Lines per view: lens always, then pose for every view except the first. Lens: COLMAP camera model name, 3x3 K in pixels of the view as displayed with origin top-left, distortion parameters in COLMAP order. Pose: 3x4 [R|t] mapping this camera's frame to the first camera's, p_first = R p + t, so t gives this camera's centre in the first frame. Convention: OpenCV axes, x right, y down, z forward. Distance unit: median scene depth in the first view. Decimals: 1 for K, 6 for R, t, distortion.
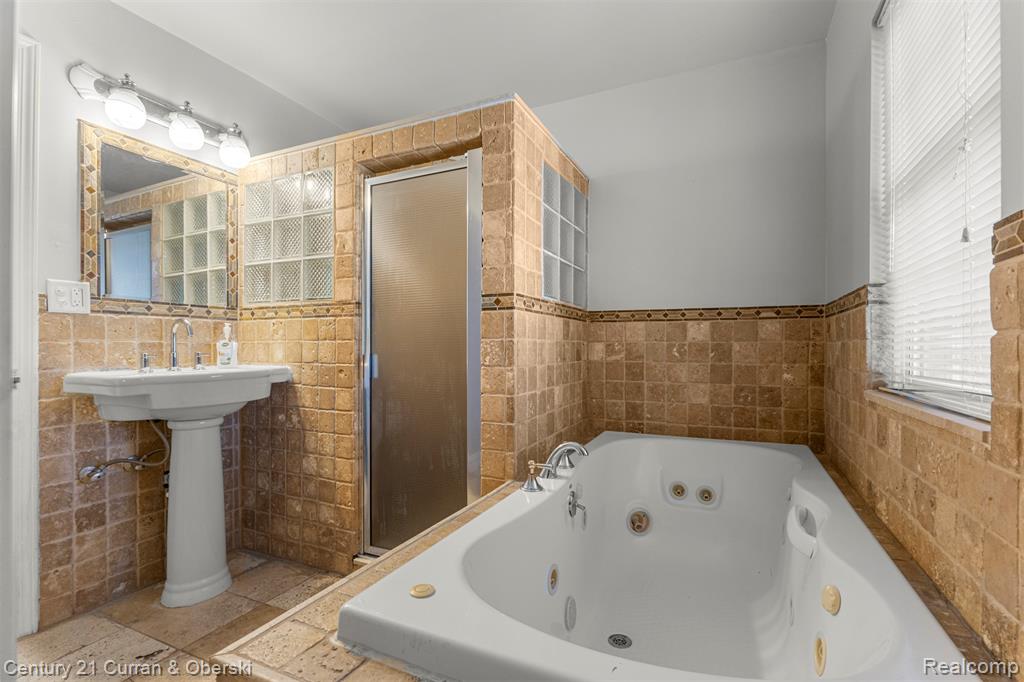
lens RADIAL K [[472.4, 0, 512.0], [0, 472.4, 341.0], [0, 0, 1]] dist [-0.000343, -0.000019]
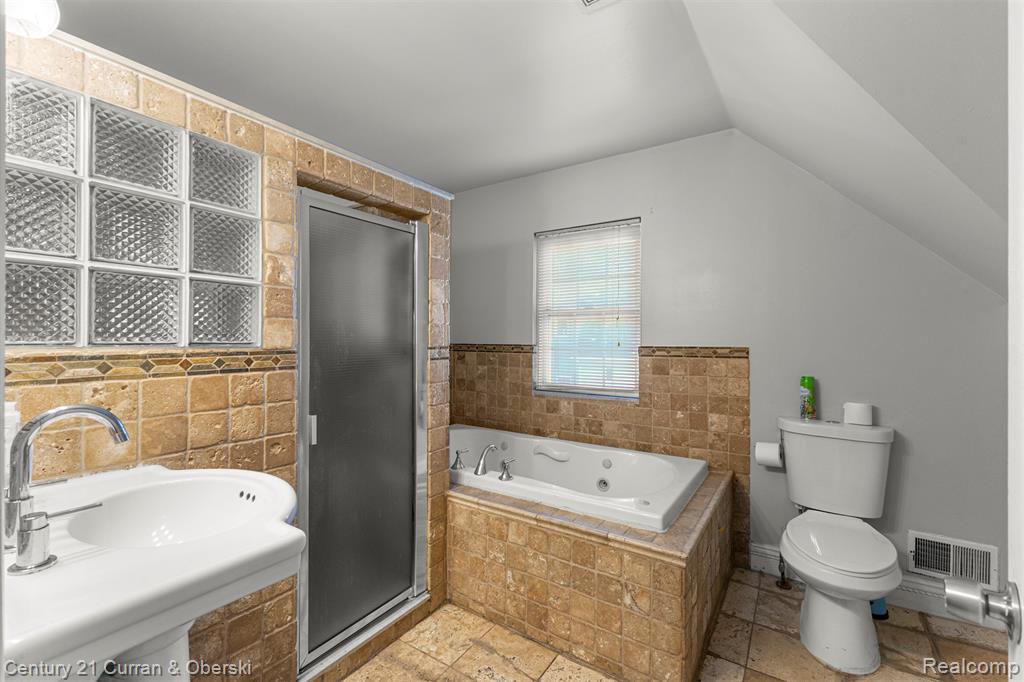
lens RADIAL K [[443.9, 0, 514.0], [0, 443.9, 338.9], [0, 0, 1]] dist [0.014723, -0.005527]
pose [[0.139713, 0.004864, 0.990180, -0.985743], [-0.002172, 0.999987, -0.004606, -0.096962], [-0.990190, -0.001507, 0.139722, 0.536644]]
